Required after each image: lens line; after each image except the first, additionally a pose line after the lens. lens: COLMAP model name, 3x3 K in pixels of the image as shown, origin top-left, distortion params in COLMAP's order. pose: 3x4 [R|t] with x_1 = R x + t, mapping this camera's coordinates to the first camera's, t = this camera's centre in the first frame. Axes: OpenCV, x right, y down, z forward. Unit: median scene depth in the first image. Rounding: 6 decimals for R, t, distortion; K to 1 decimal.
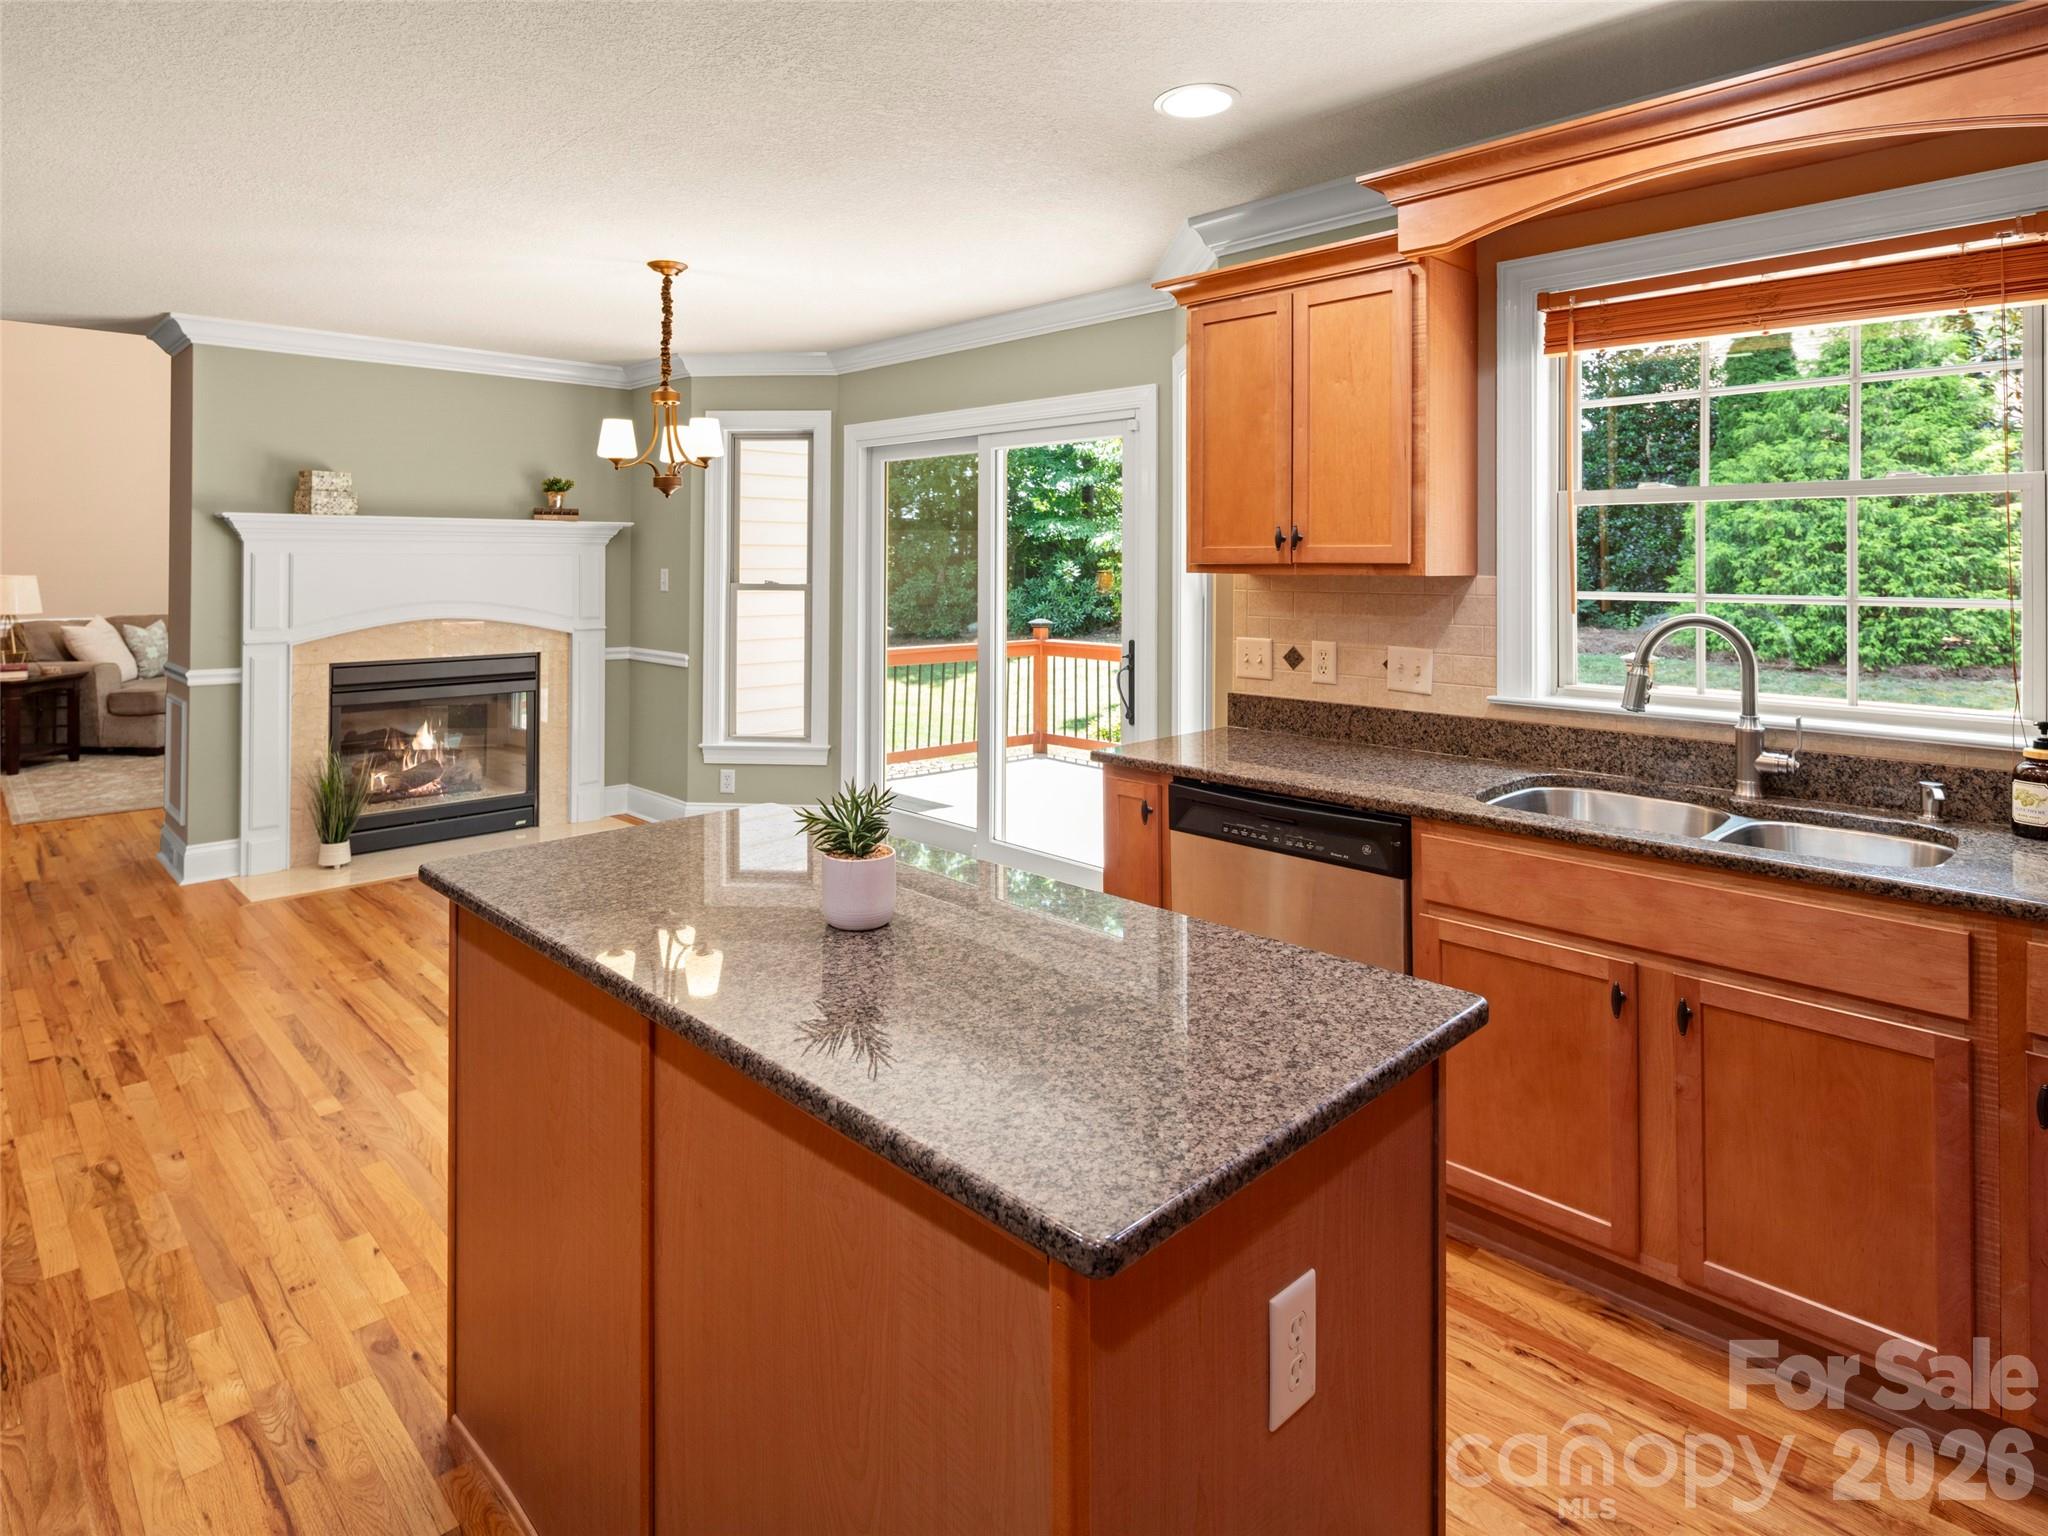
lens RADIAL K [[1129.2, 0, 944.6], [0, 1129.2, 551.8], [0, 0, 1]] dist [0.005421, -0.004744]
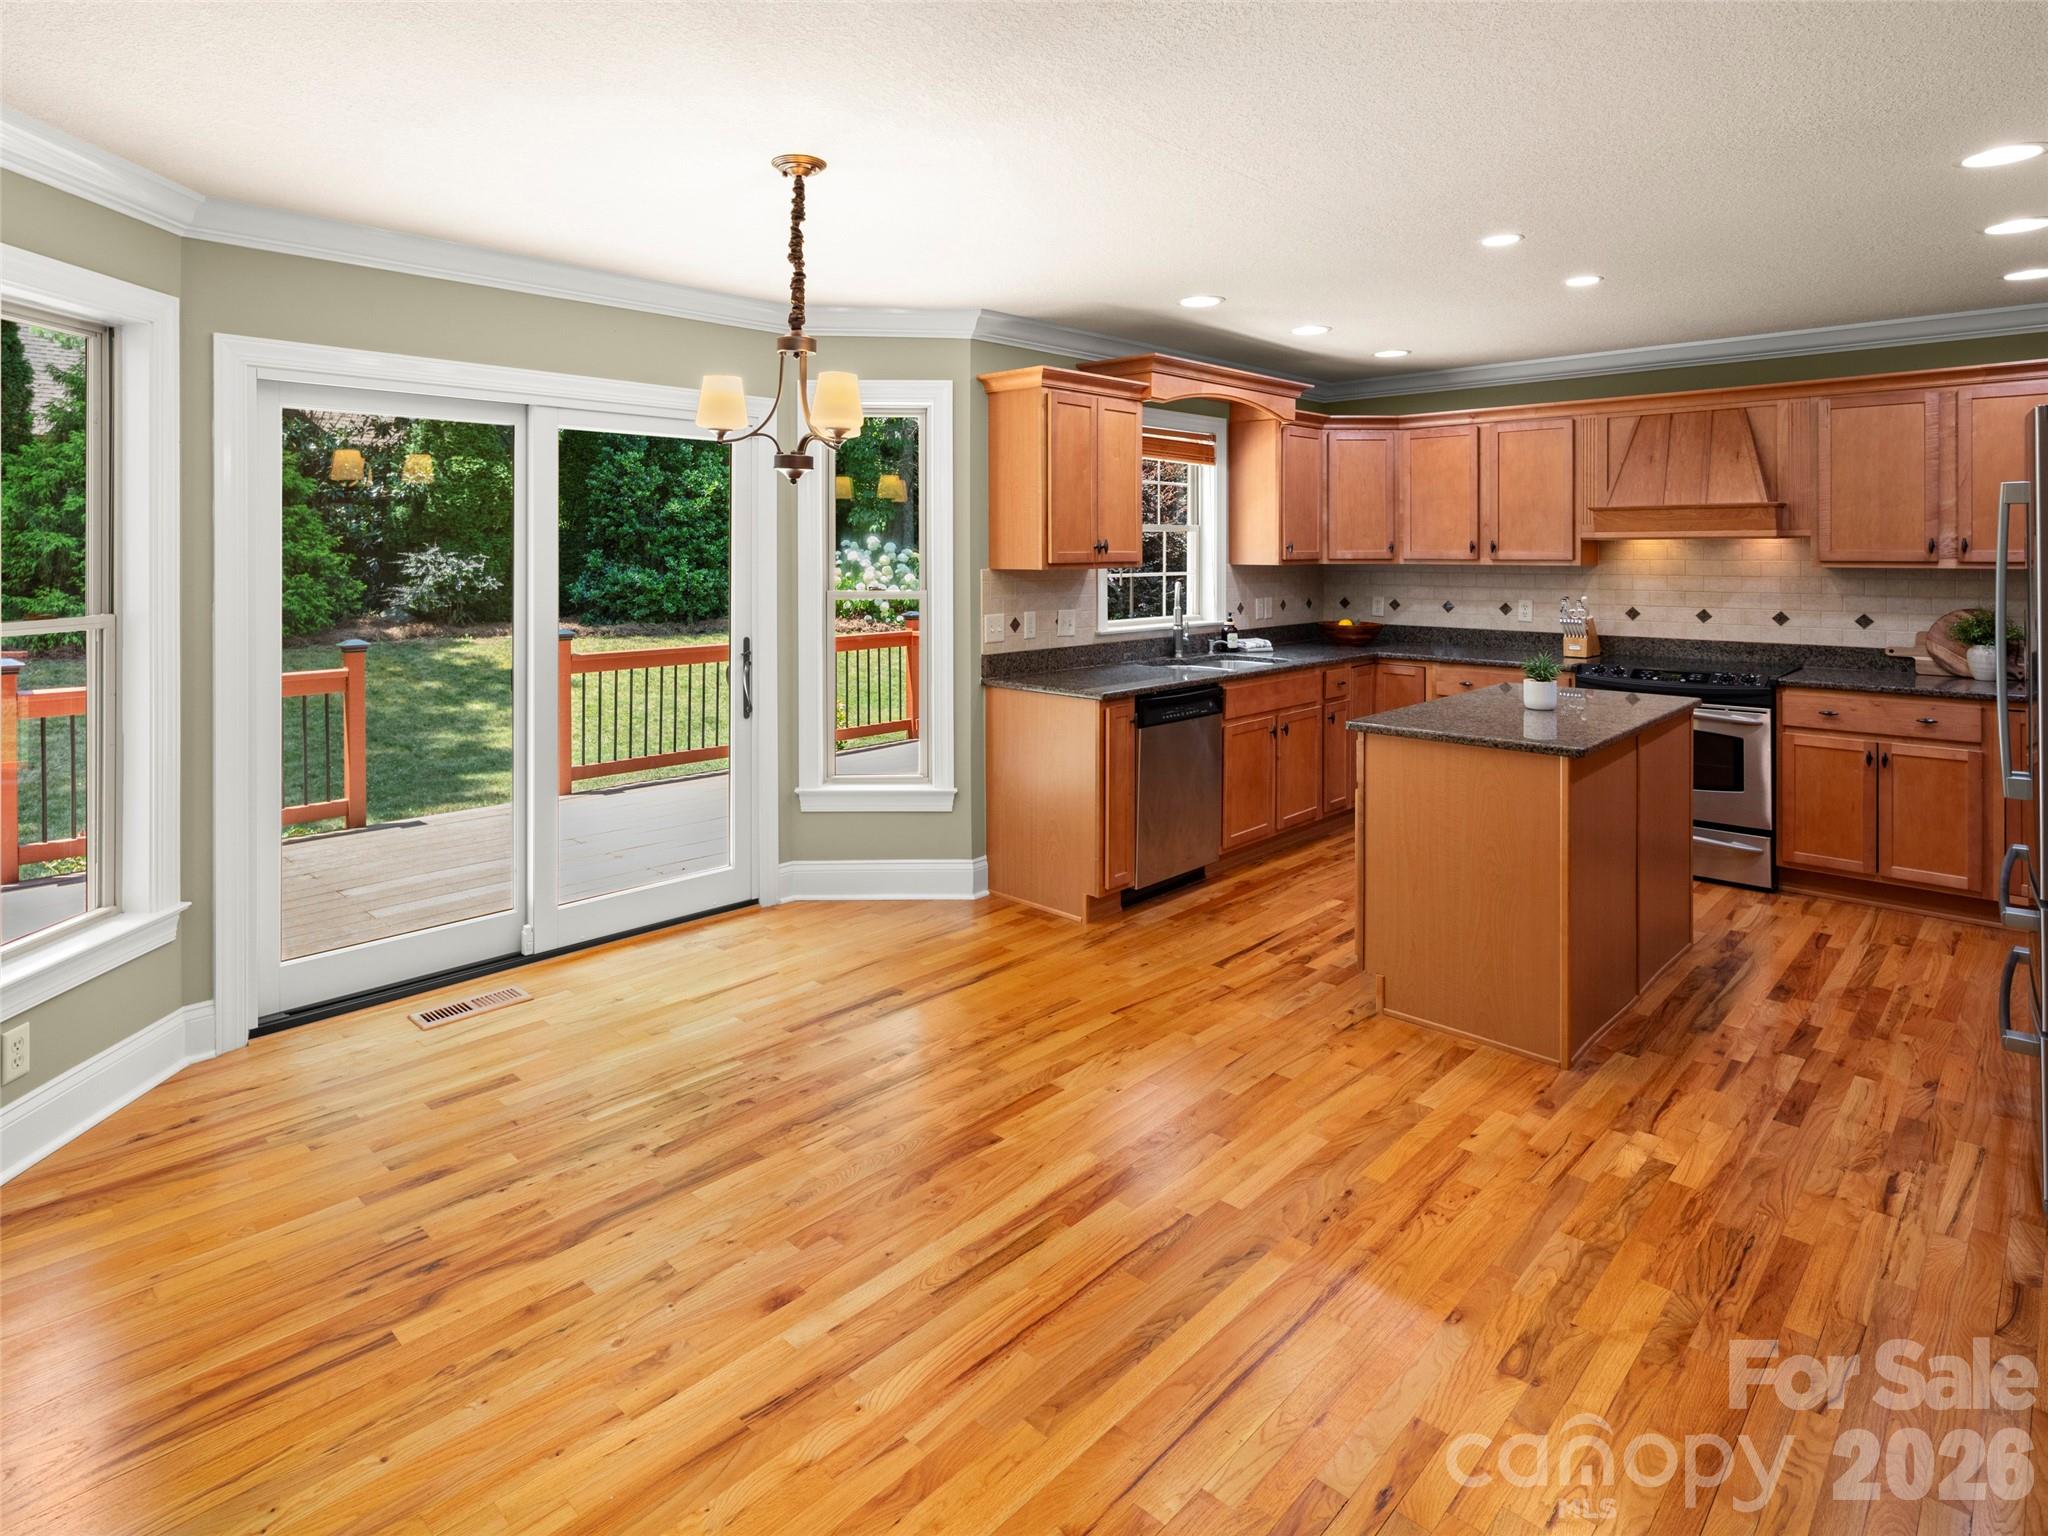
lens RADIAL K [[1129.2, 0, 968.5], [0, 1129.2, 549.1], [0, 0, 1]] dist [0.005421, -0.004744]
pose [[-0.045286, -0.004927, 0.998962, -0.787996], [-0.007085, 0.999964, 0.004611, -0.009078], [-0.998949, -0.006869, -0.045320, 0.745260]]
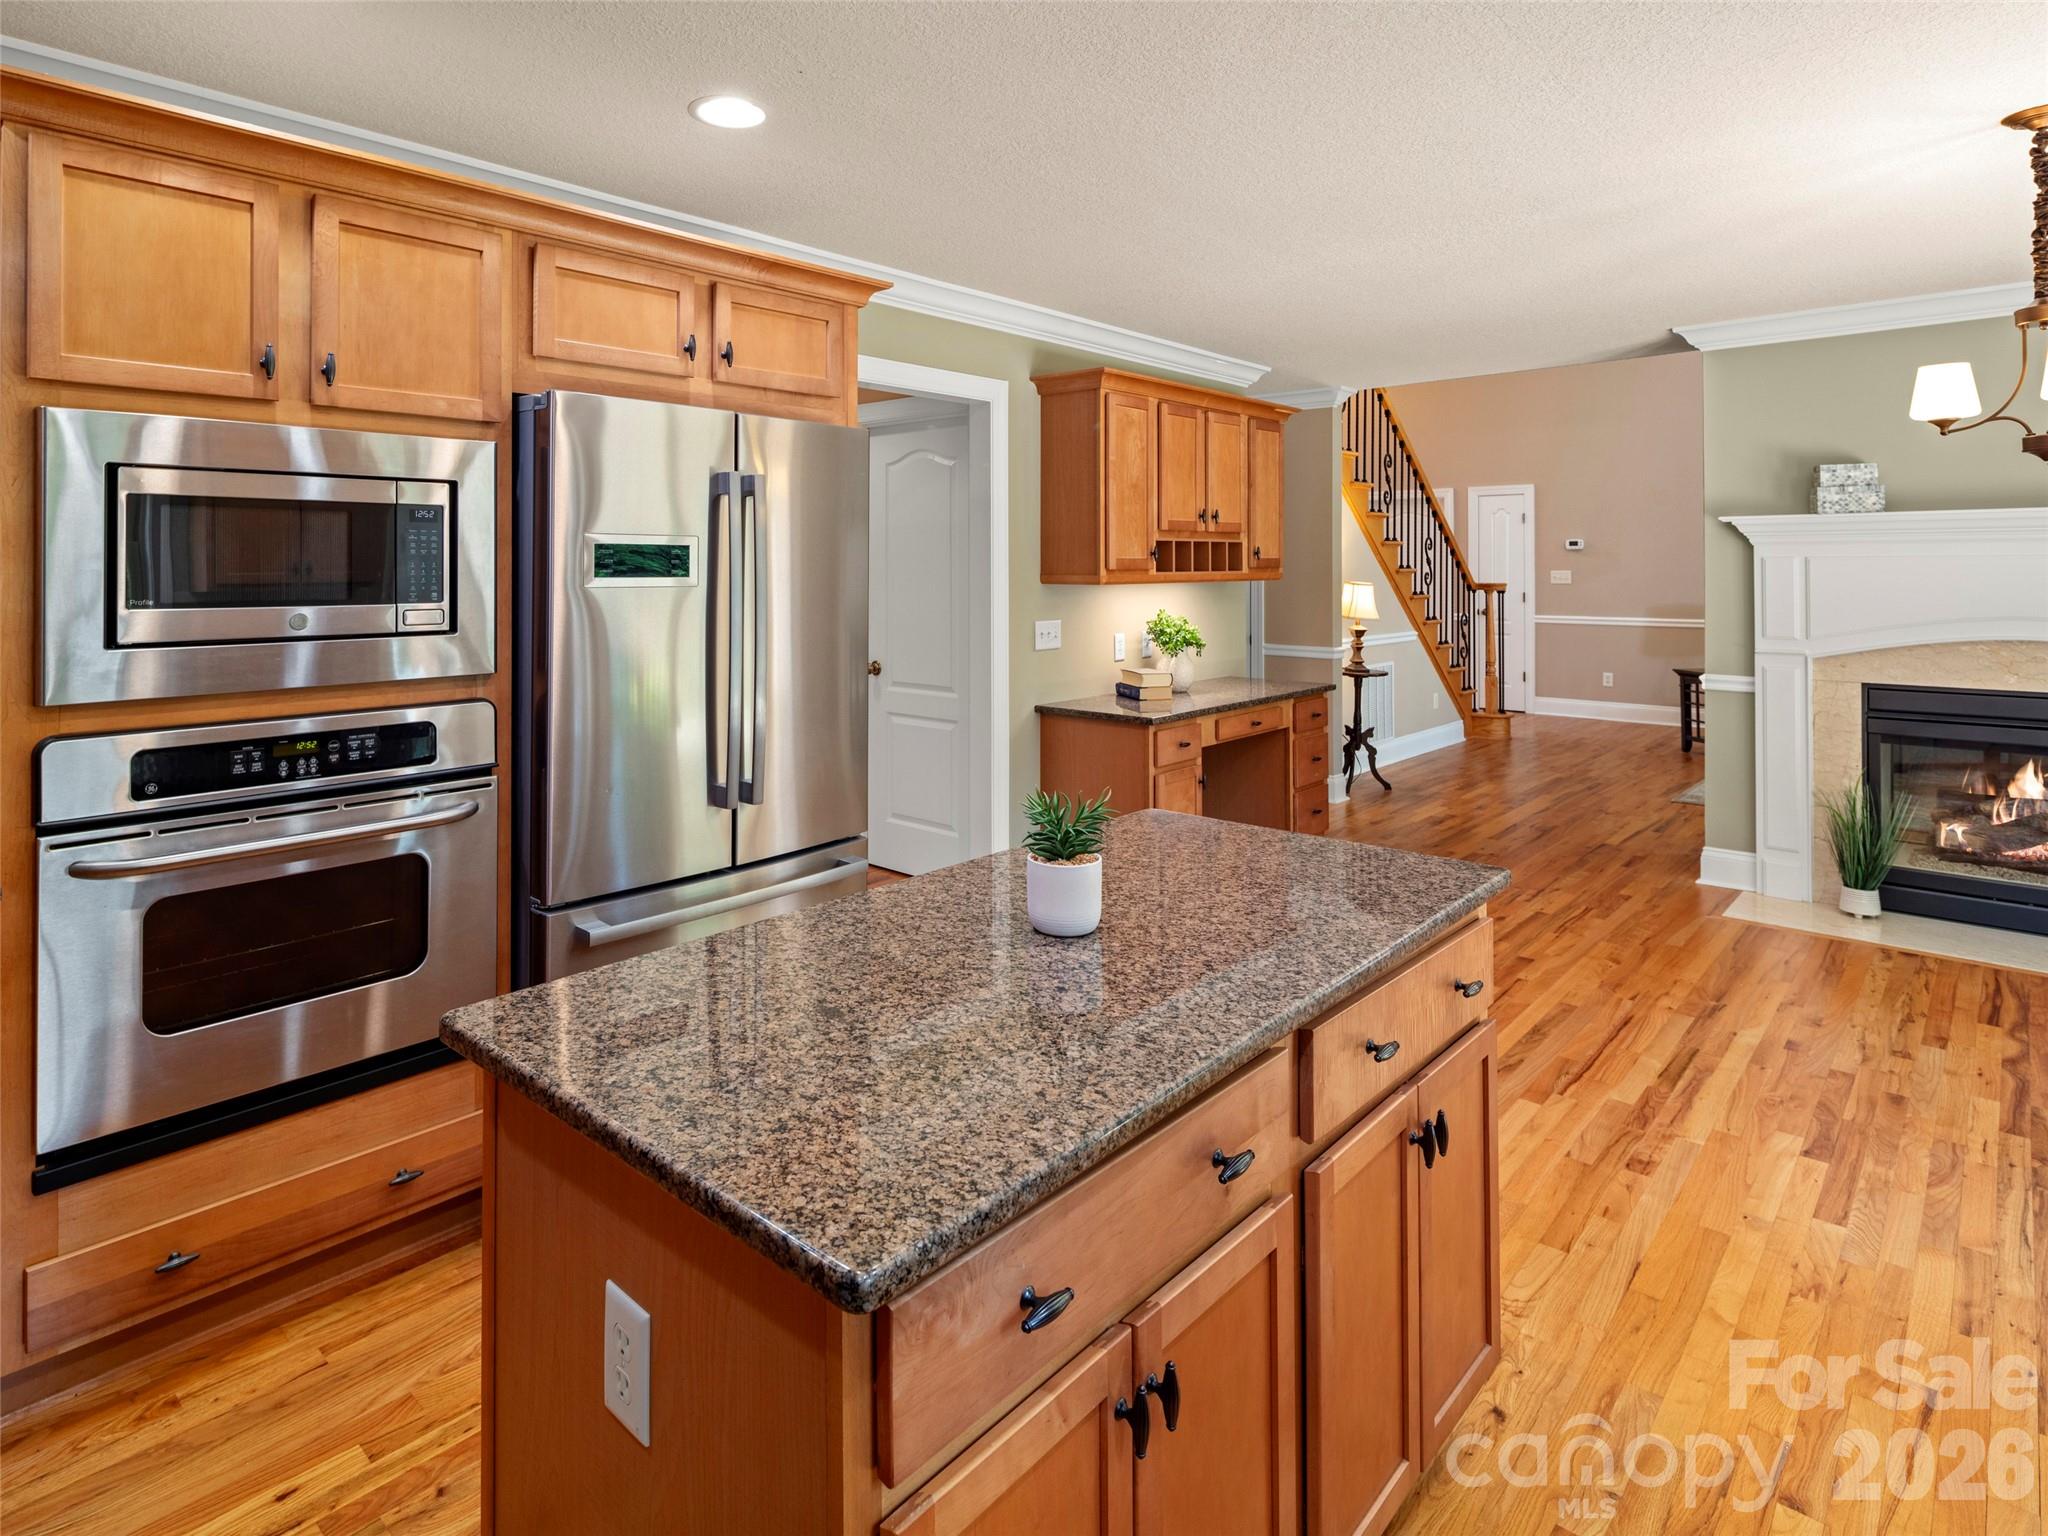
lens RADIAL K [[1129.2, 0, 981.7], [0, 1129.2, 556.4], [0, 0, 1]] dist [0.005421, -0.004744]
pose [[0.089067, -0.014440, -0.995921, 0.285698], [0.012823, 0.999829, -0.013350, 0.004527], [0.995943, -0.011582, 0.089237, 0.264137]]
